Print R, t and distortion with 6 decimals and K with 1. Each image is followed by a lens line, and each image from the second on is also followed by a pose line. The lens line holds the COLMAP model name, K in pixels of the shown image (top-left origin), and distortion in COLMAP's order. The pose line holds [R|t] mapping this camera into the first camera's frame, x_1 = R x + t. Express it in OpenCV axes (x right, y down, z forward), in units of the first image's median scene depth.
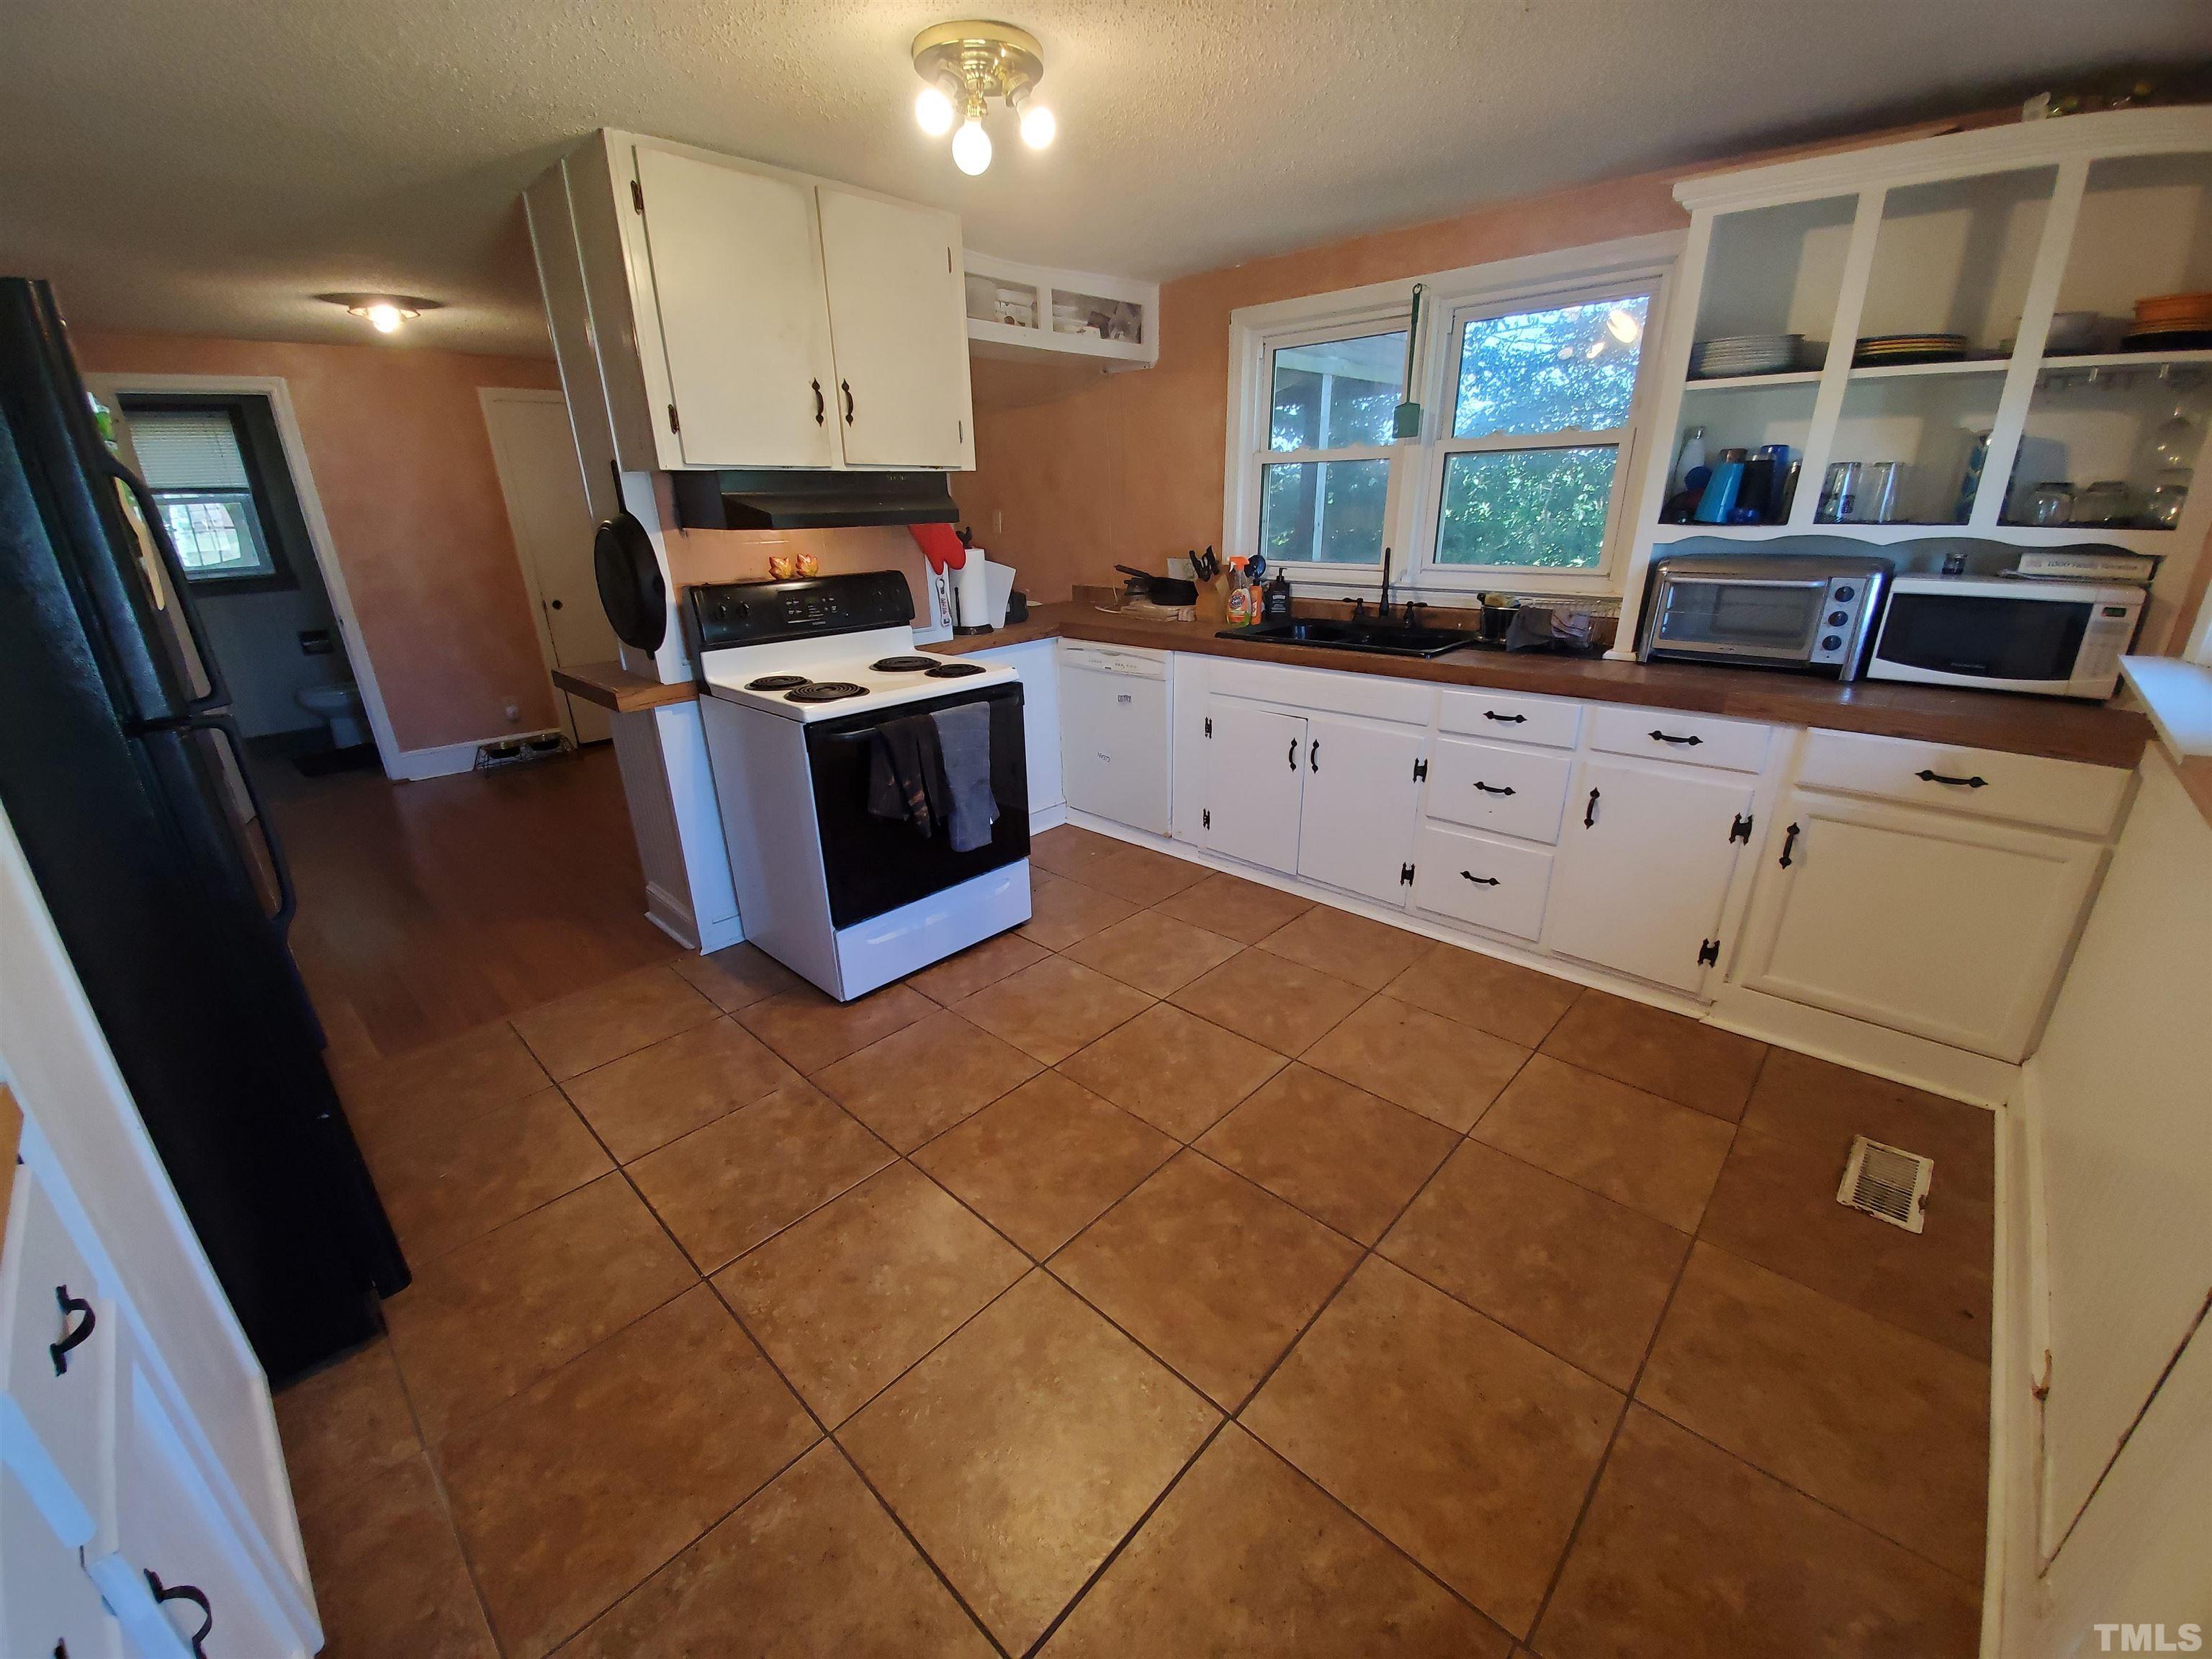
lens RADIAL K [[883.2, 0, 1098.3], [0, 883.2, 838.0], [0, 0, 1]] dist [-0.017739, -0.001990]
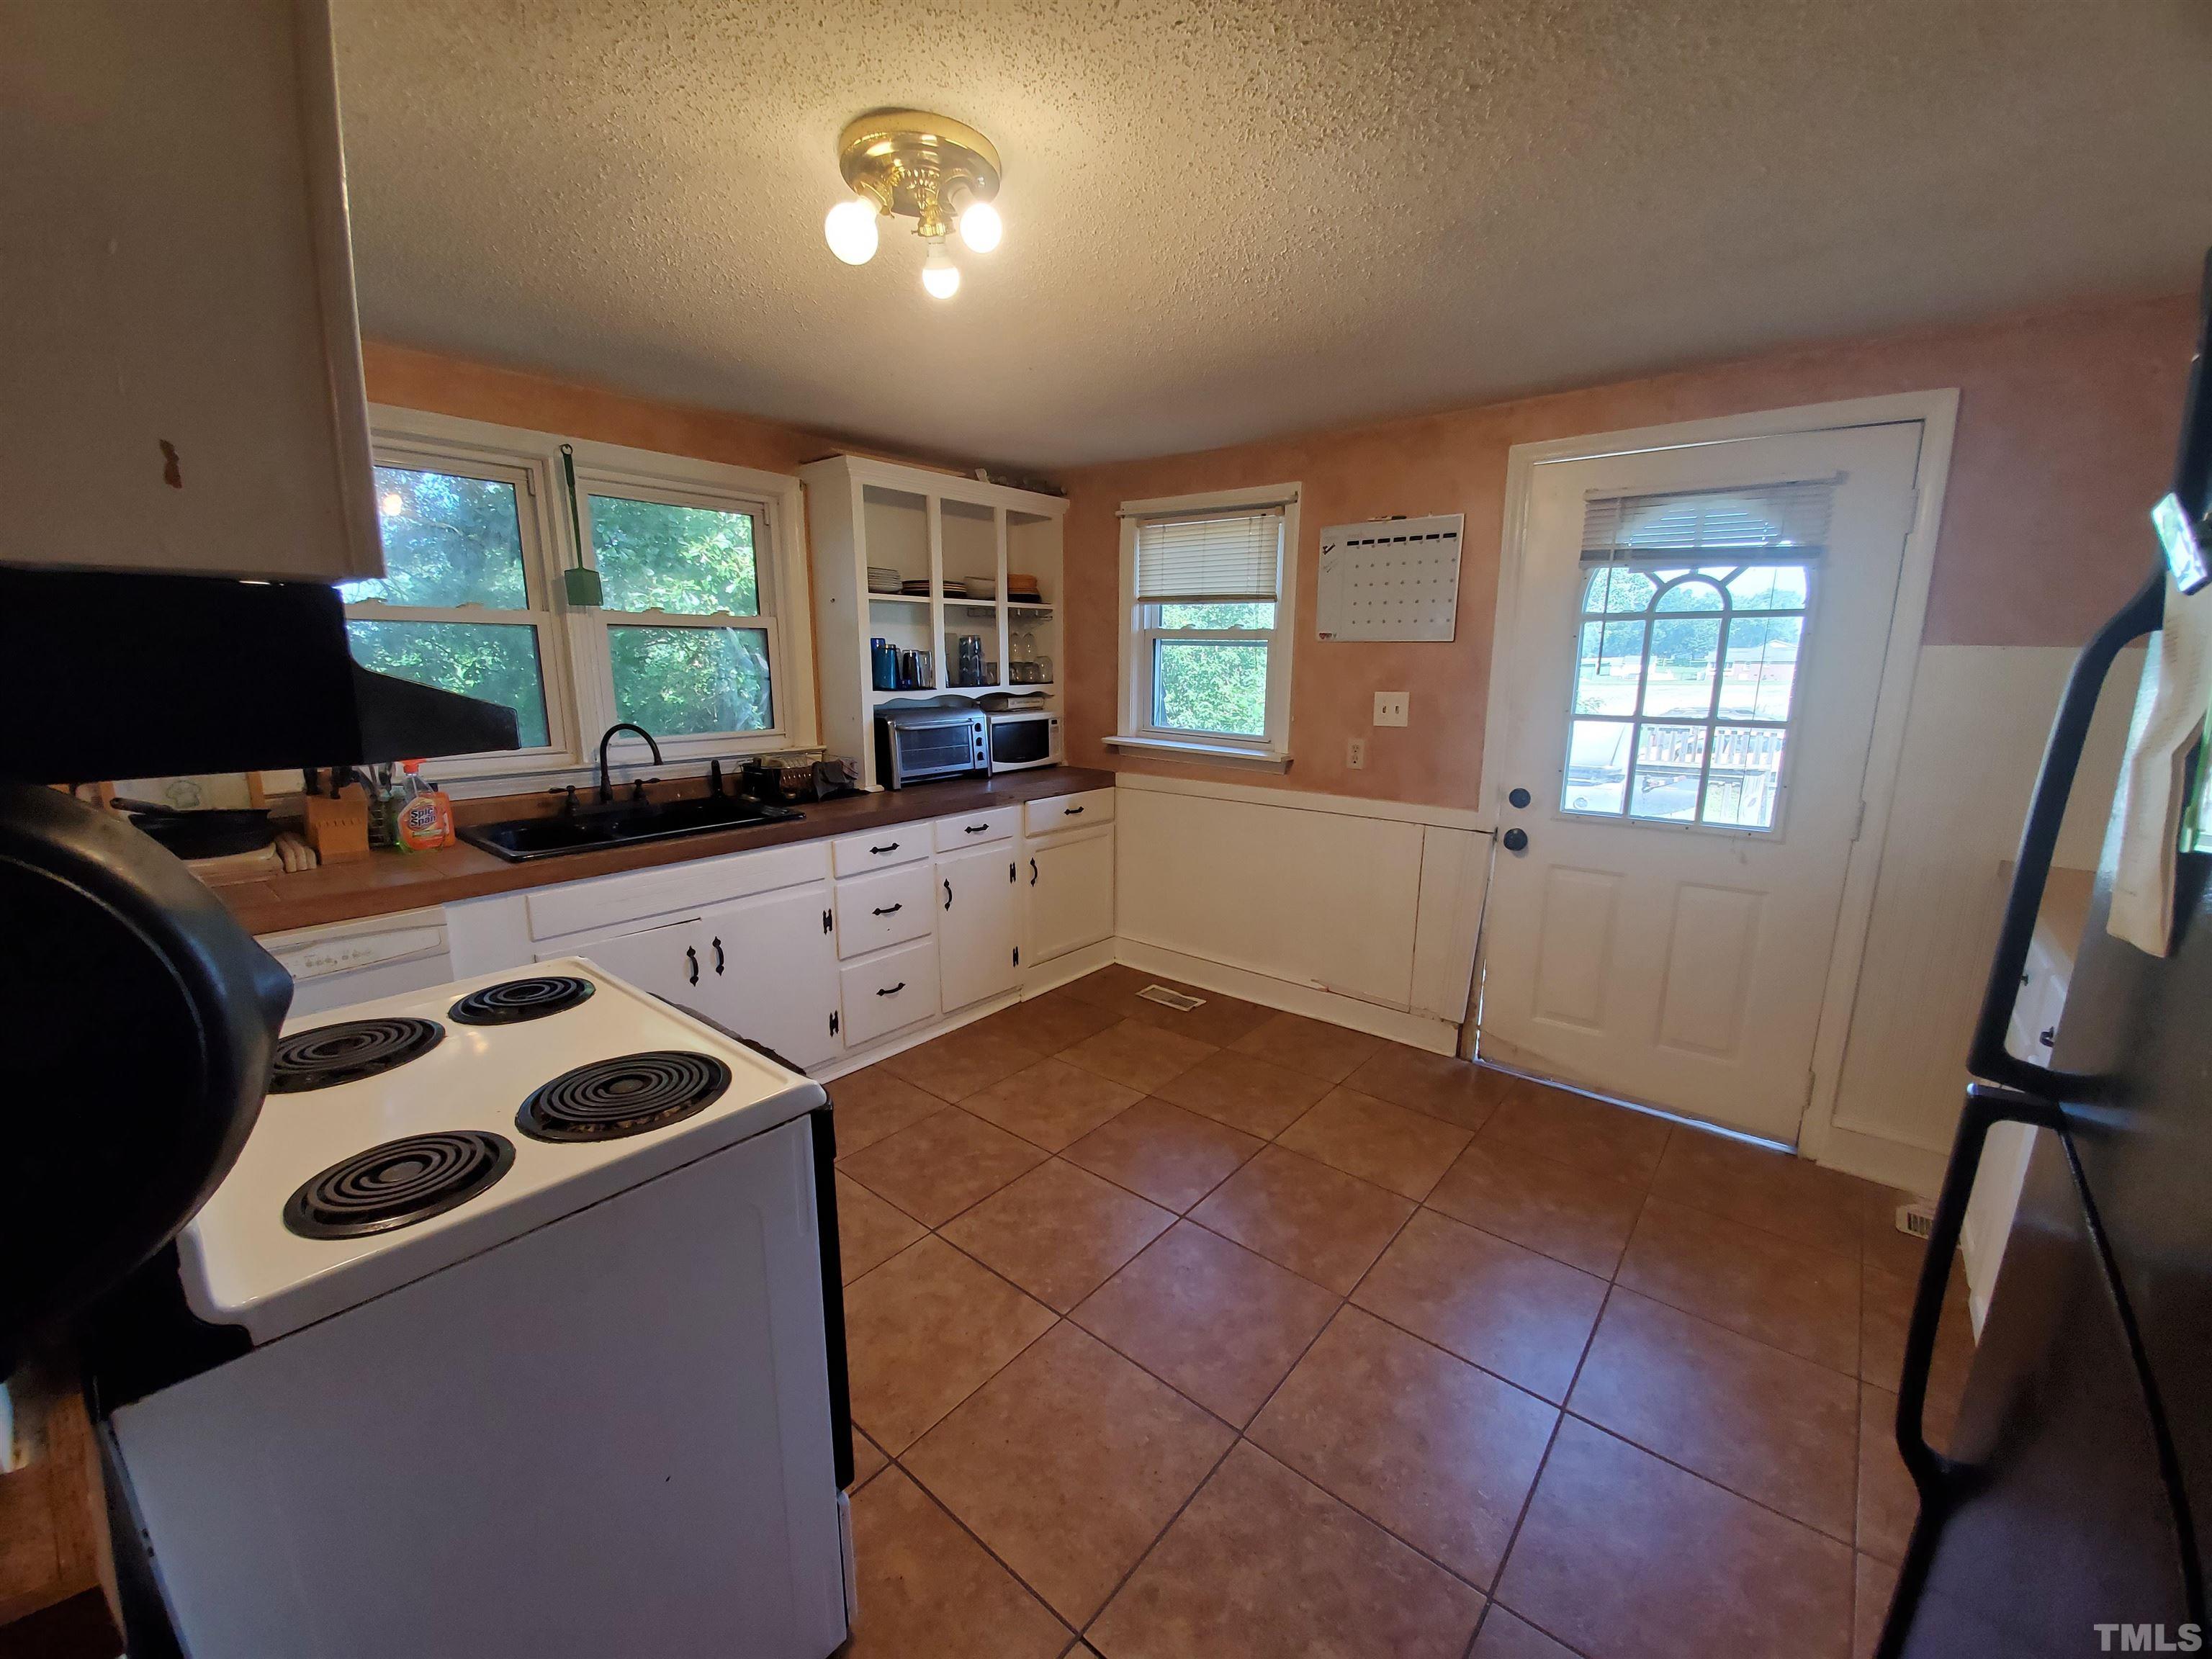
lens RADIAL K [[883.2, 0, 1107.9], [0, 883.2, 826.3], [0, 0, 1]] dist [-0.017739, -0.001990]
pose [[-0.075275, -0.169347, 0.982678, -0.840310], [0.346993, 0.919435, 0.185029, -0.326526], [-0.934842, 0.354911, -0.010448, 0.838761]]
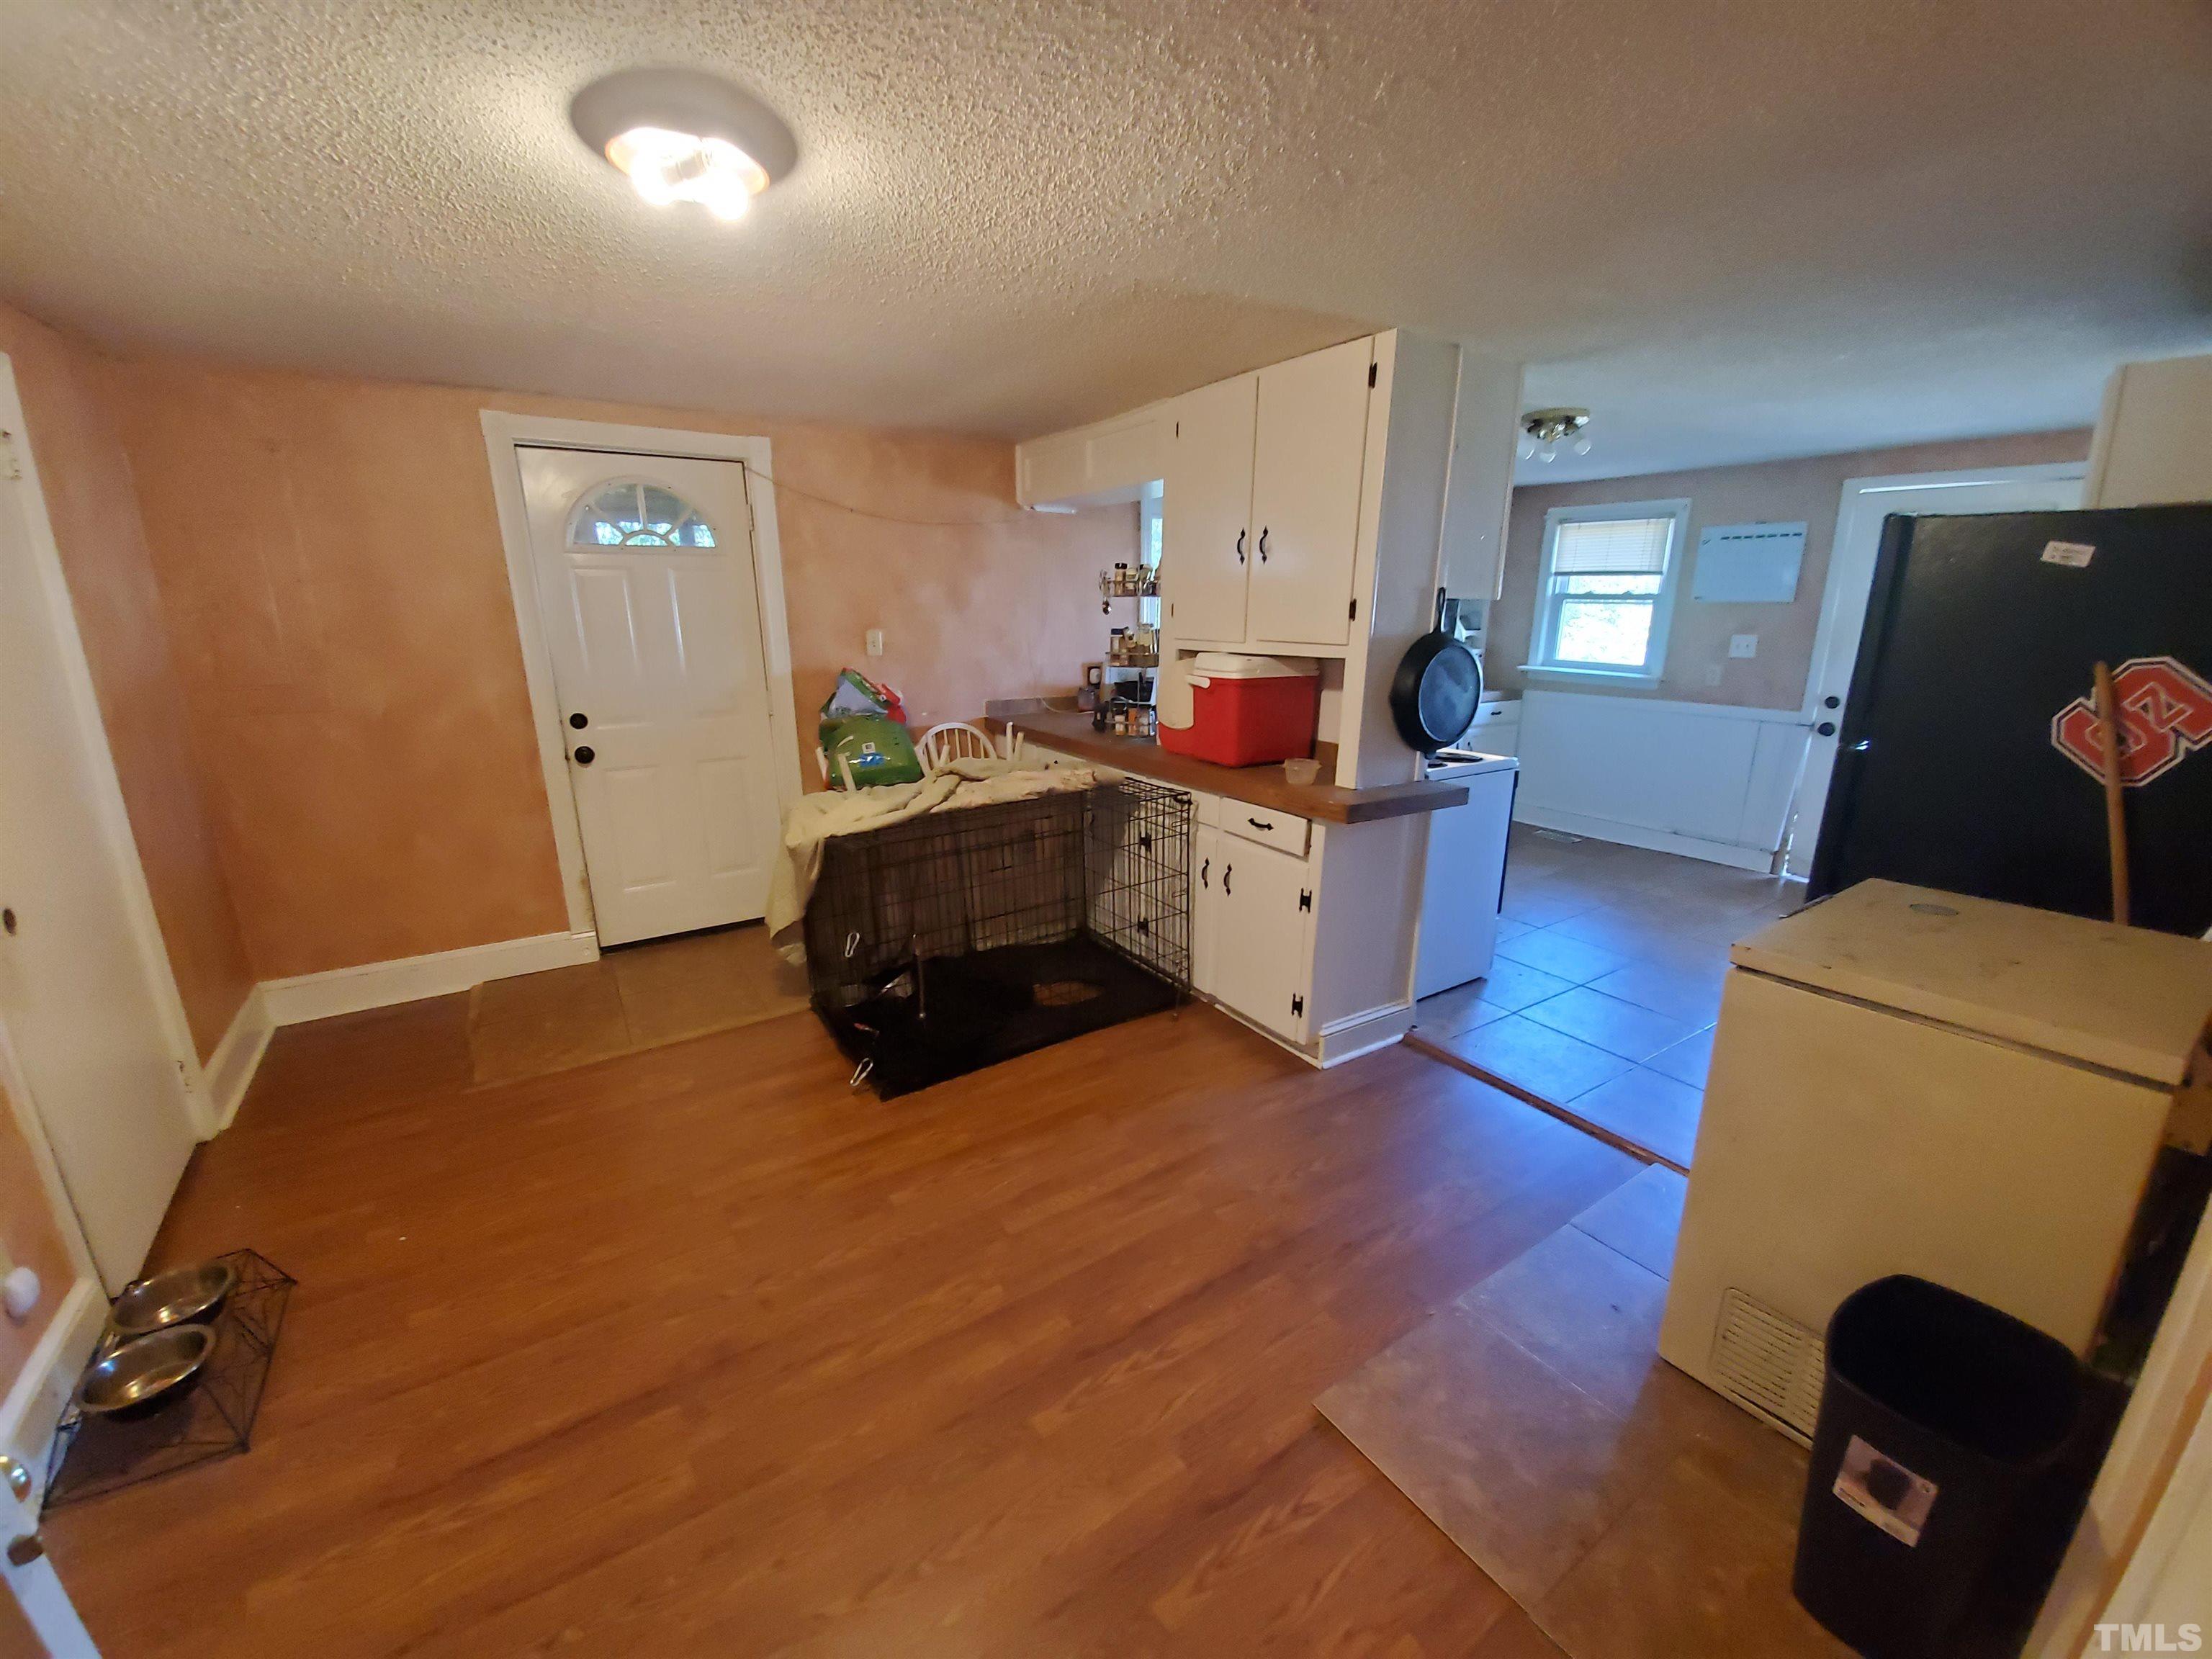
lens RADIAL K [[883.2, 0, 1097.8], [0, 883.2, 838.0], [0, 0, 1]] dist [-0.017739, -0.001990]
pose [[0.209111, -0.230482, 0.950342, -1.986561], [0.344488, 0.926892, 0.148994, -0.518401], [-0.915205, 0.296225, 0.273222, 1.359188]]
